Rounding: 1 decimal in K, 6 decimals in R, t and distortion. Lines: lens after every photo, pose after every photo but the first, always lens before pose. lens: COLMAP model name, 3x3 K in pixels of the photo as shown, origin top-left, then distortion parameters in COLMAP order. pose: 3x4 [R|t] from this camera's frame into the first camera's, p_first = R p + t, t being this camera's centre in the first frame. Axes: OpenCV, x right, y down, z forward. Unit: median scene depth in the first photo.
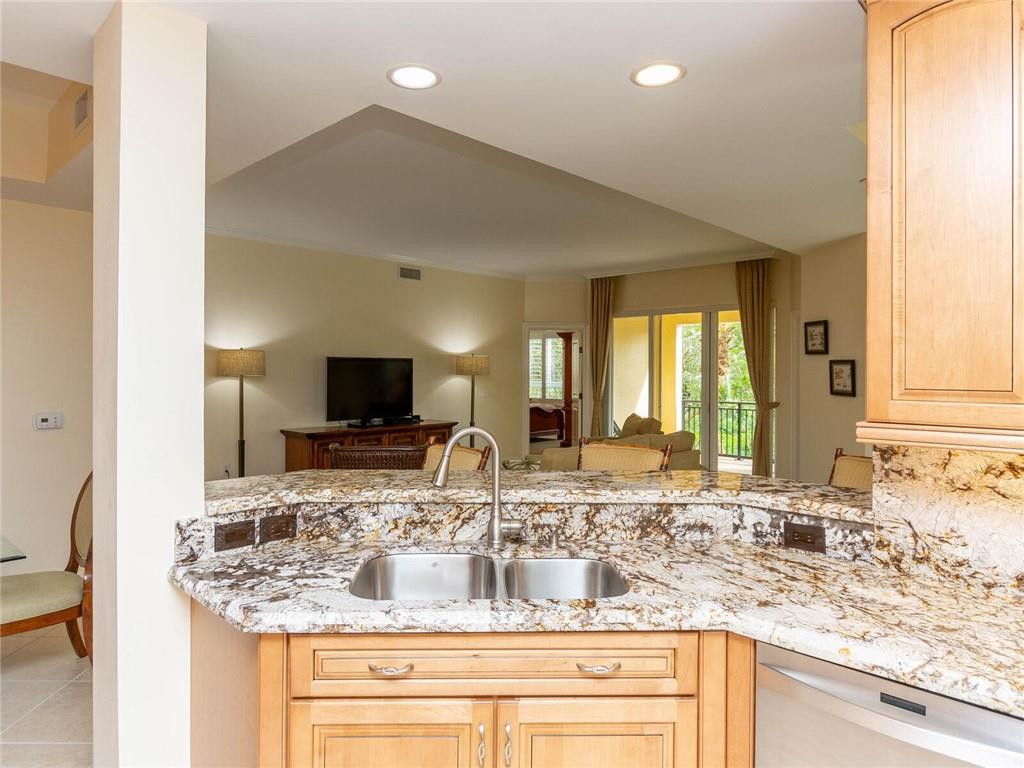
lens RADIAL K [[609.9, 0, 504.3], [0, 609.9, 365.4], [0, 0, 1]] dist [0.002172, -0.006735]
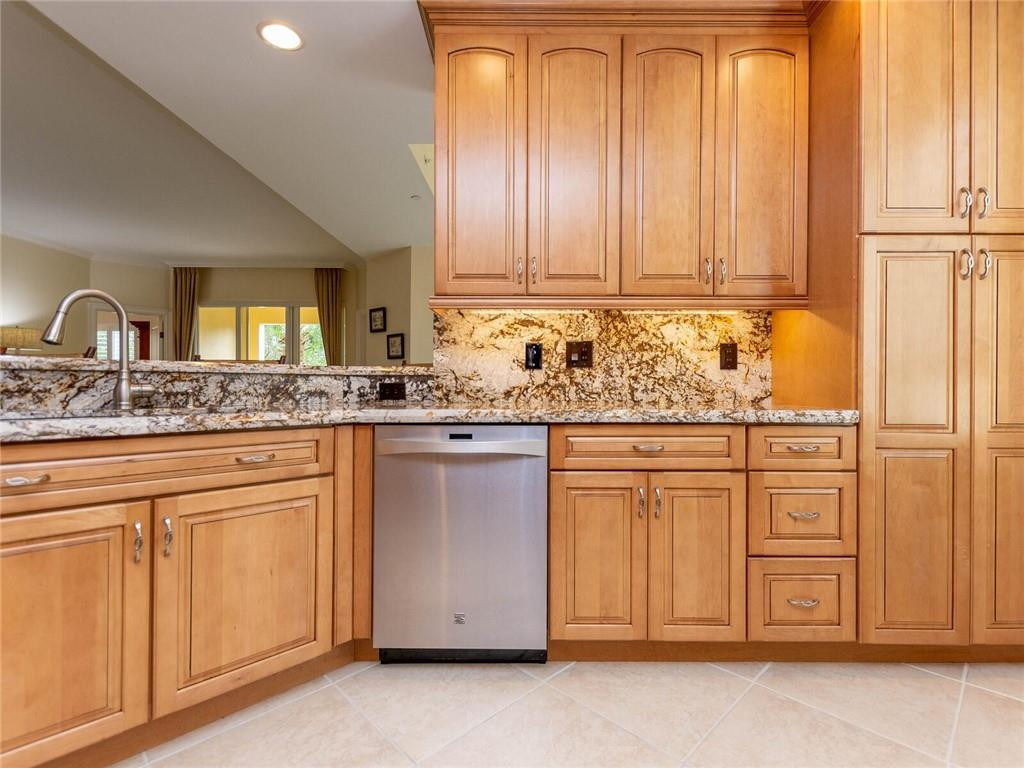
lens RADIAL K [[494.2, 0, 508.7], [0, 494.2, 383.5], [0, 0, 1]] dist [0.008416, -0.004742]
pose [[0.726430, -0.000415, 0.687240, -0.115624], [-0.003058, 0.999988, 0.003835, 0.243828], [-0.687234, -0.004888, 0.726420, -0.052266]]
